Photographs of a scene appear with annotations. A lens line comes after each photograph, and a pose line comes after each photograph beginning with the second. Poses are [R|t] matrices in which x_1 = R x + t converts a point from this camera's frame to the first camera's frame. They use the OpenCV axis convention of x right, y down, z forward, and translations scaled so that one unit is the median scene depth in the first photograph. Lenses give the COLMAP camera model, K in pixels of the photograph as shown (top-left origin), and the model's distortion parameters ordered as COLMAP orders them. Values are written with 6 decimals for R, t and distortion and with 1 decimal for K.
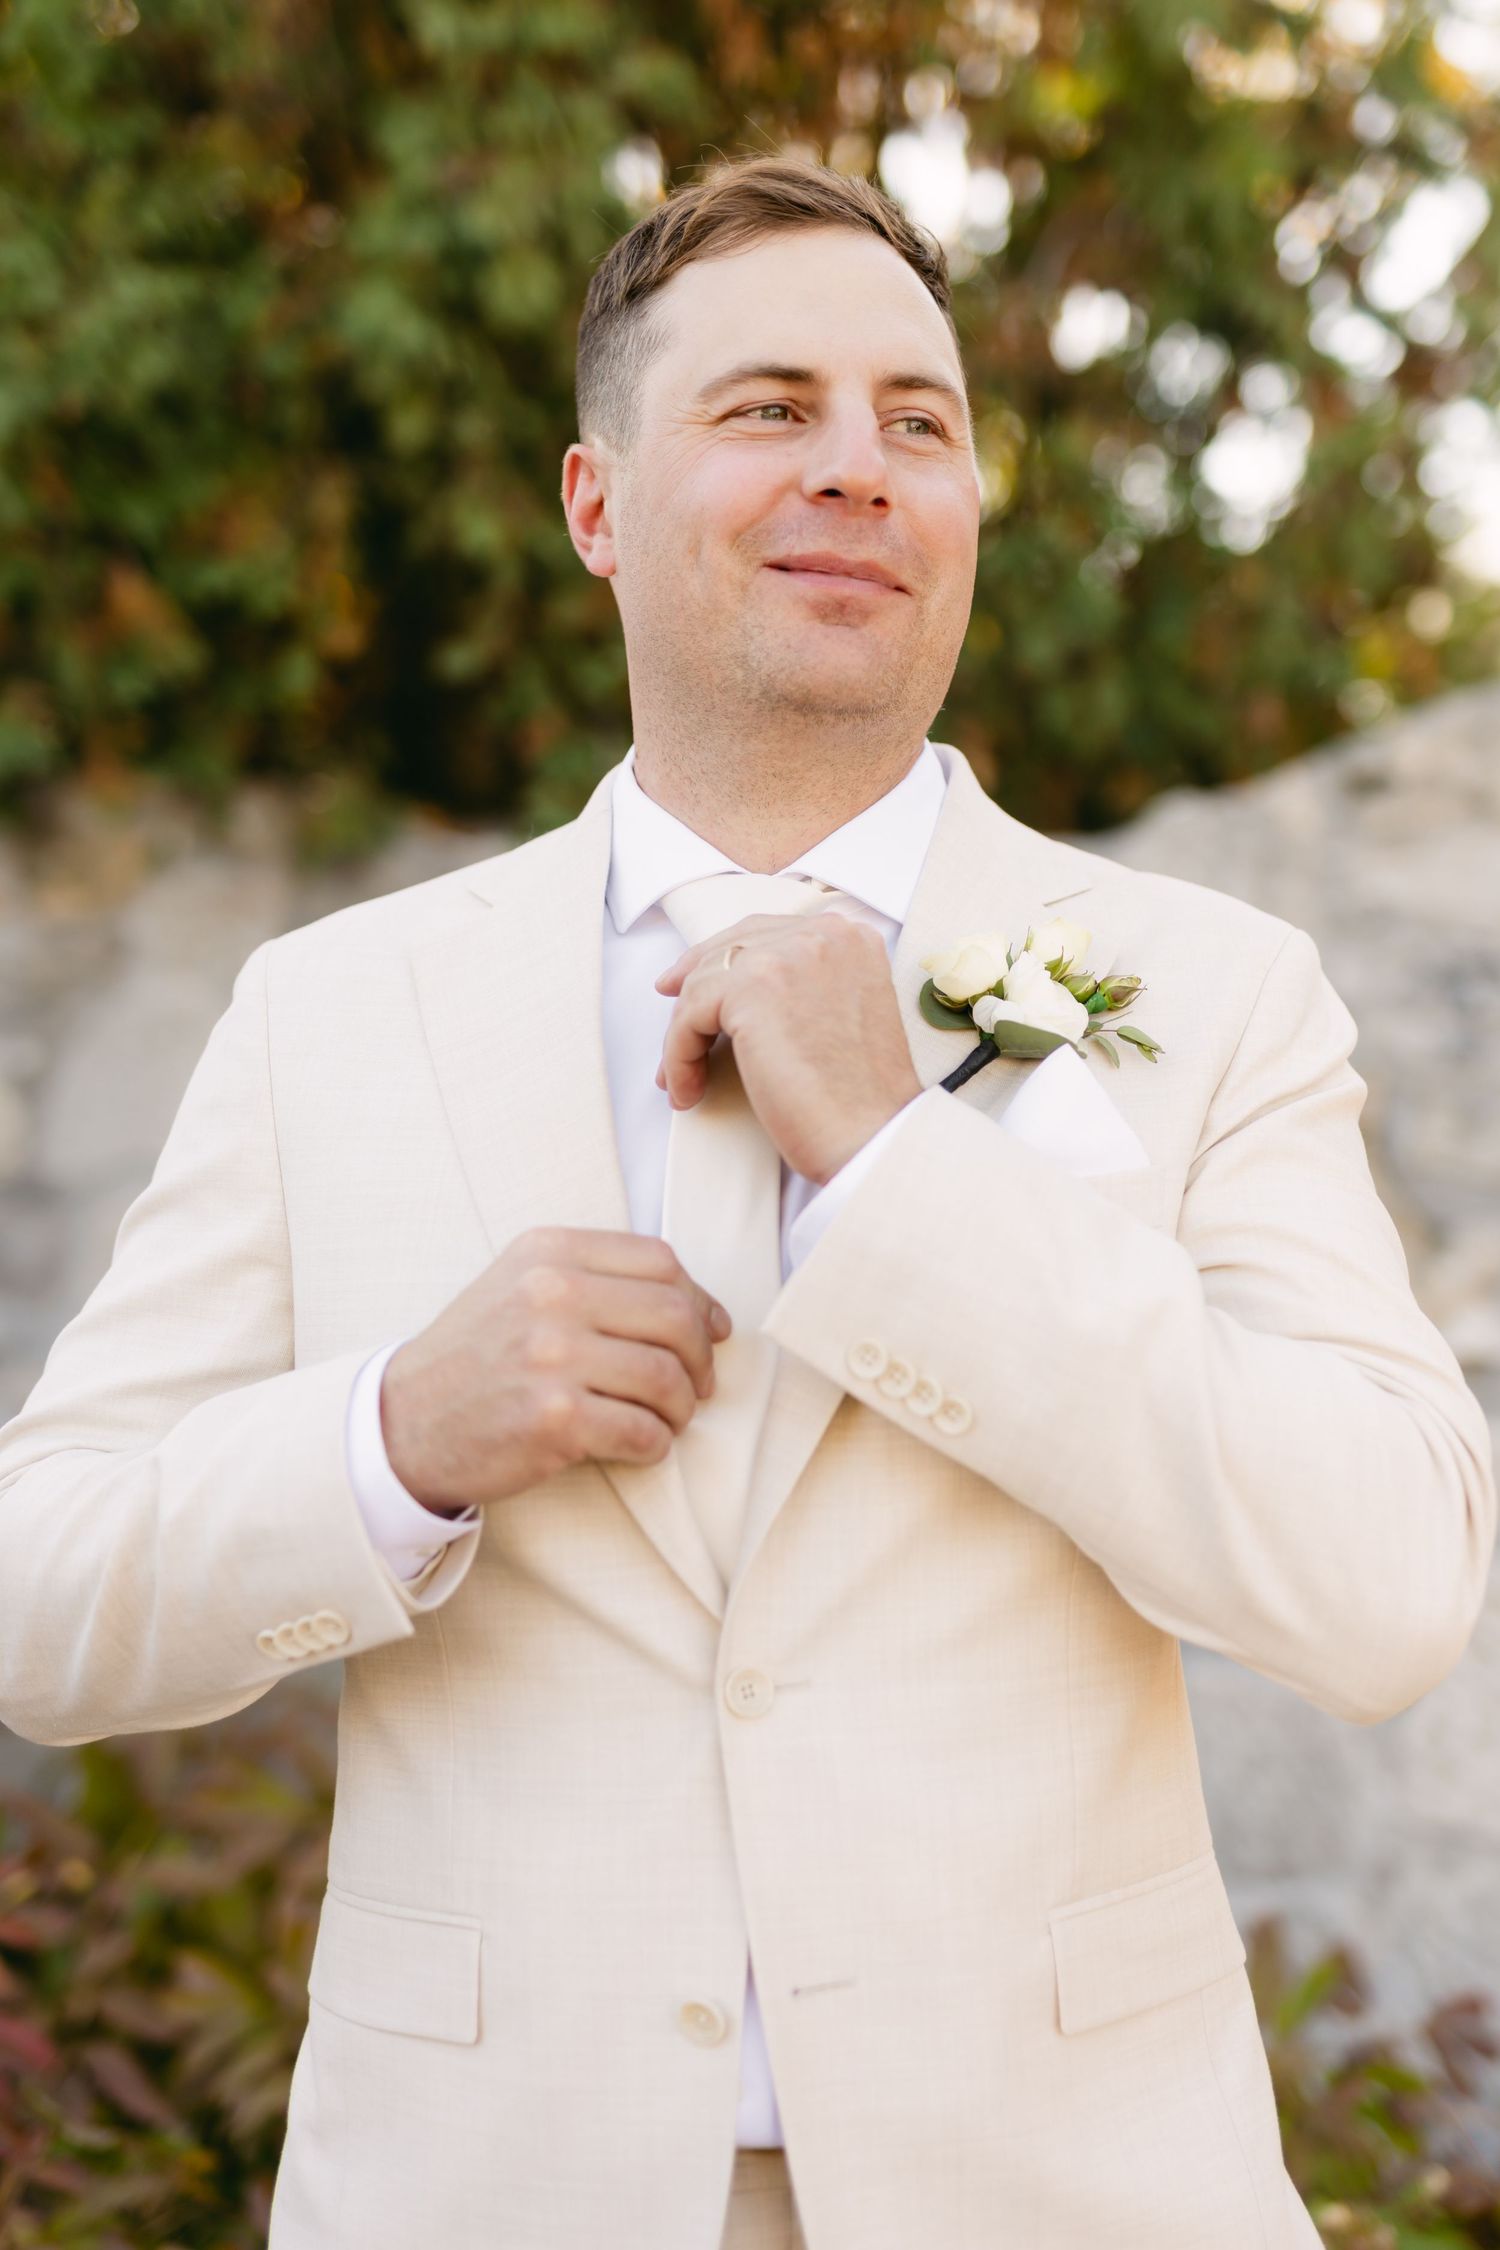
lens RADIAL K [[6238.9, 0, 750.2], [0, 6238.9, 1123.8], [0, 0, 1]] dist [-0.632276, 0.000000]
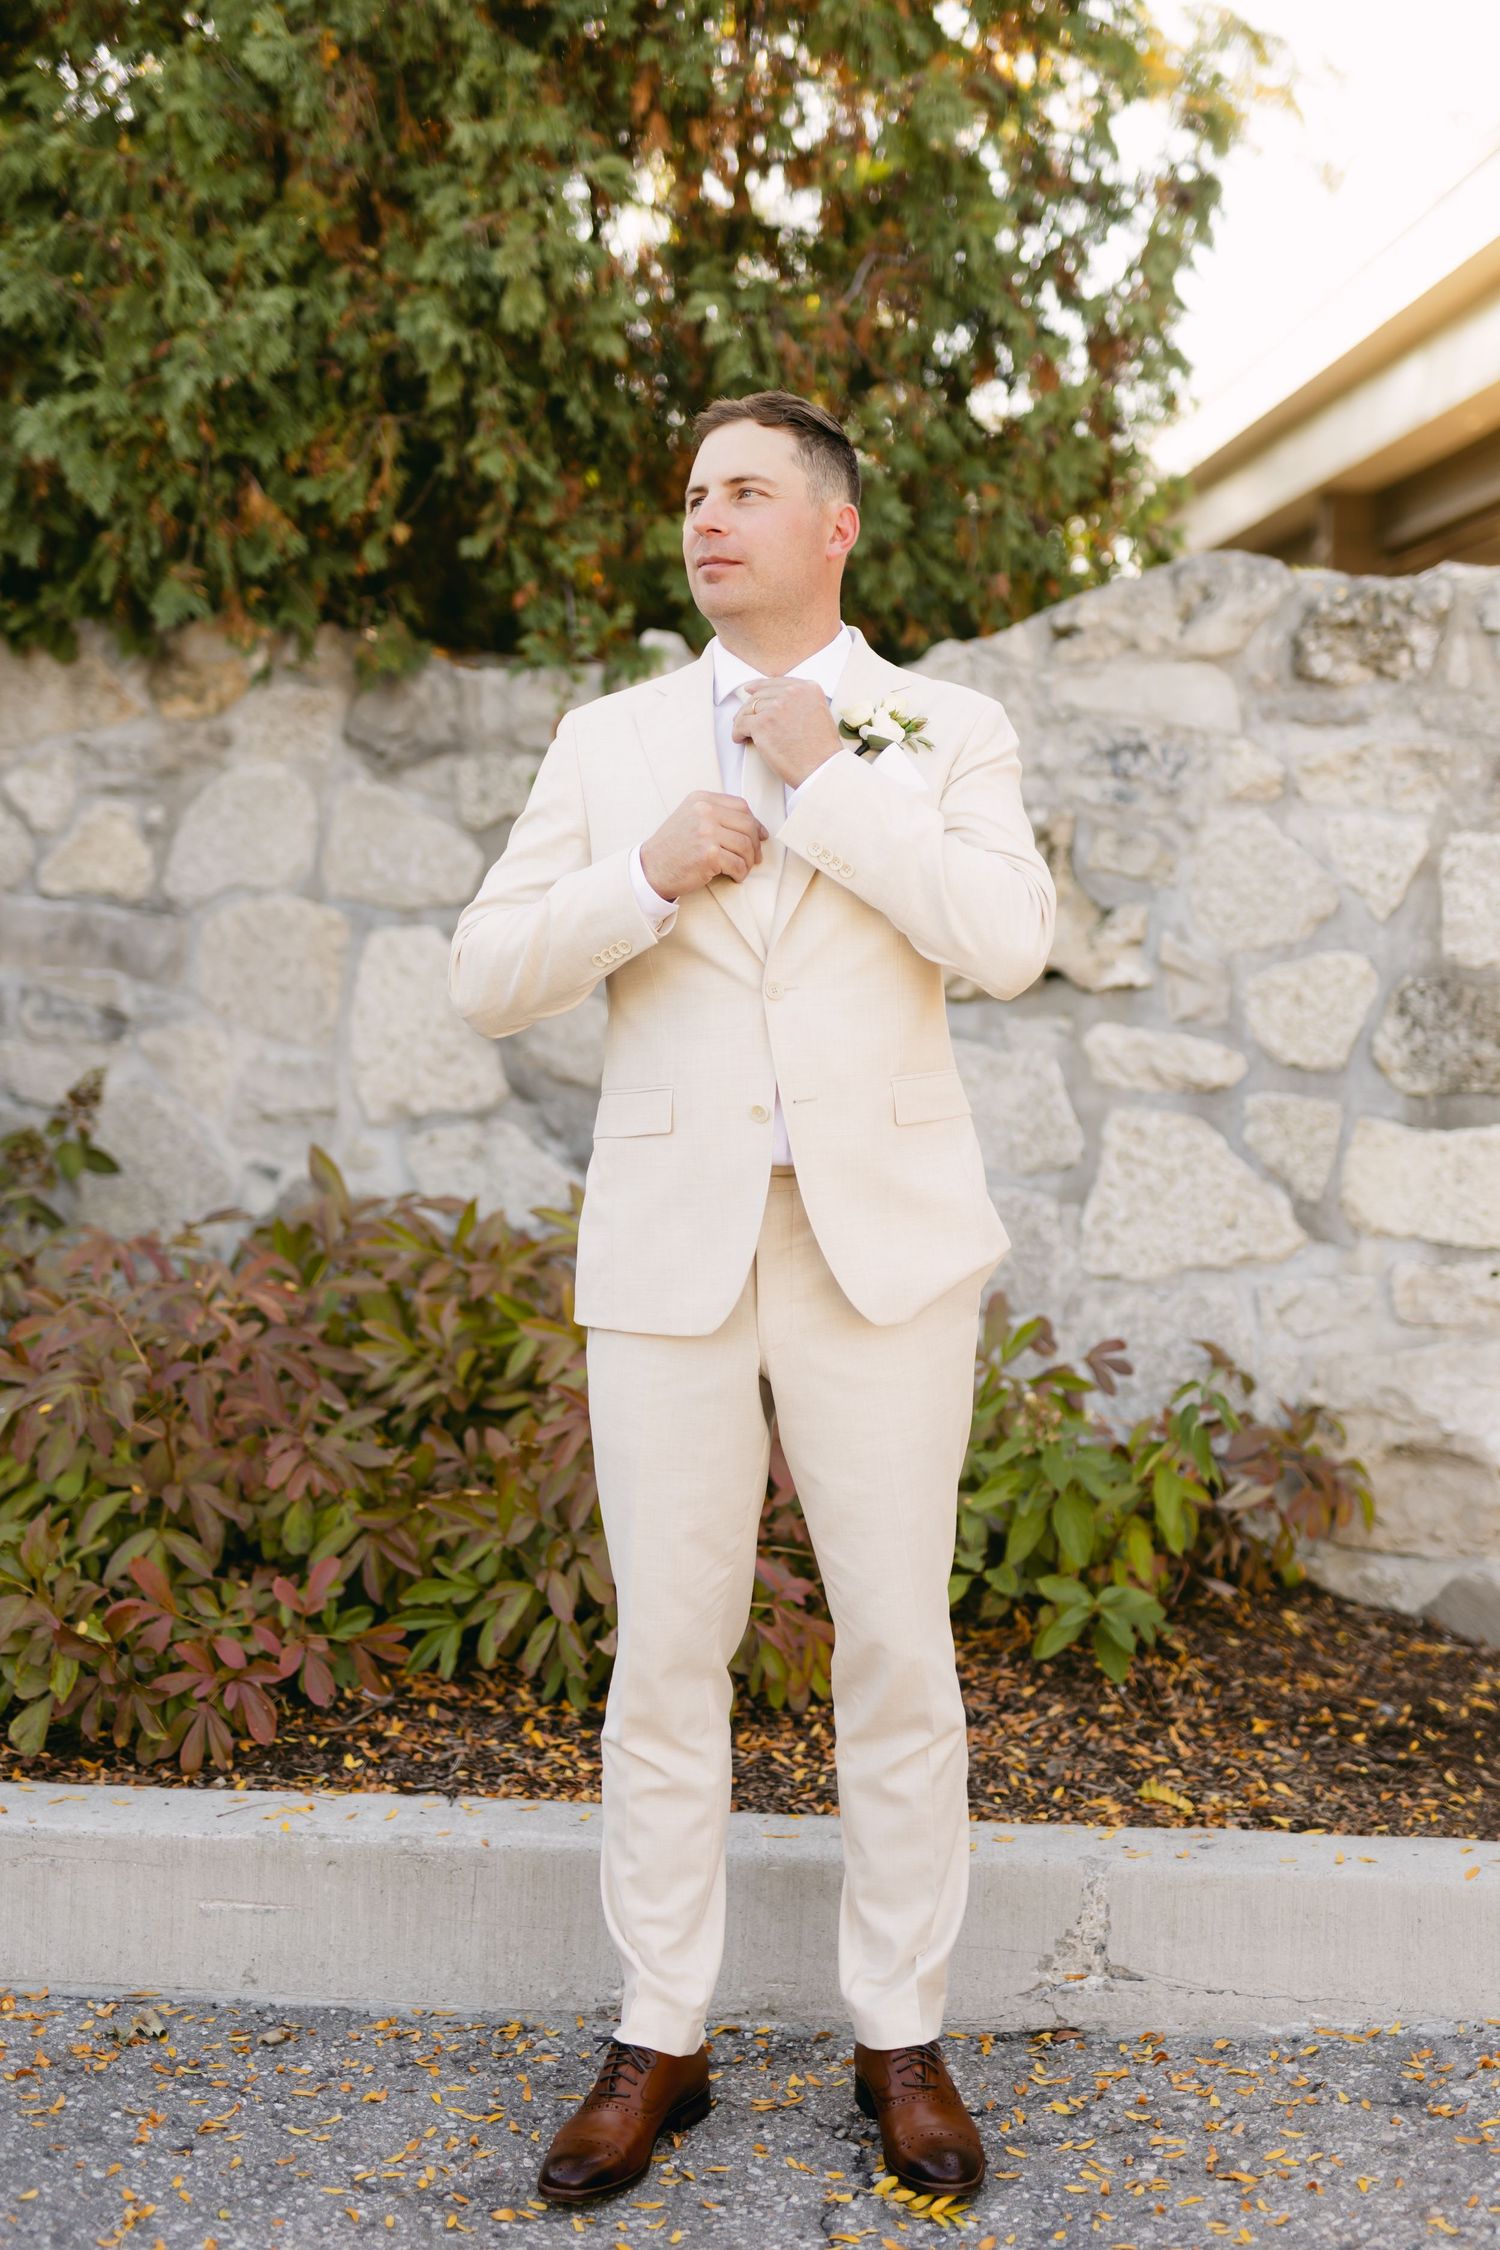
lens RADIAL K [[6238.9, 0, 750.9], [0, 6238.9, 1116.3], [0, 0, 1]] dist [-0.632276, 0.000000]
pose [[0.999293, 0.003250, 0.037452, -0.036456], [-0.004226, 0.999652, 0.026026, 0.025871], [-0.037355, -0.026166, 0.998959, -0.541363]]
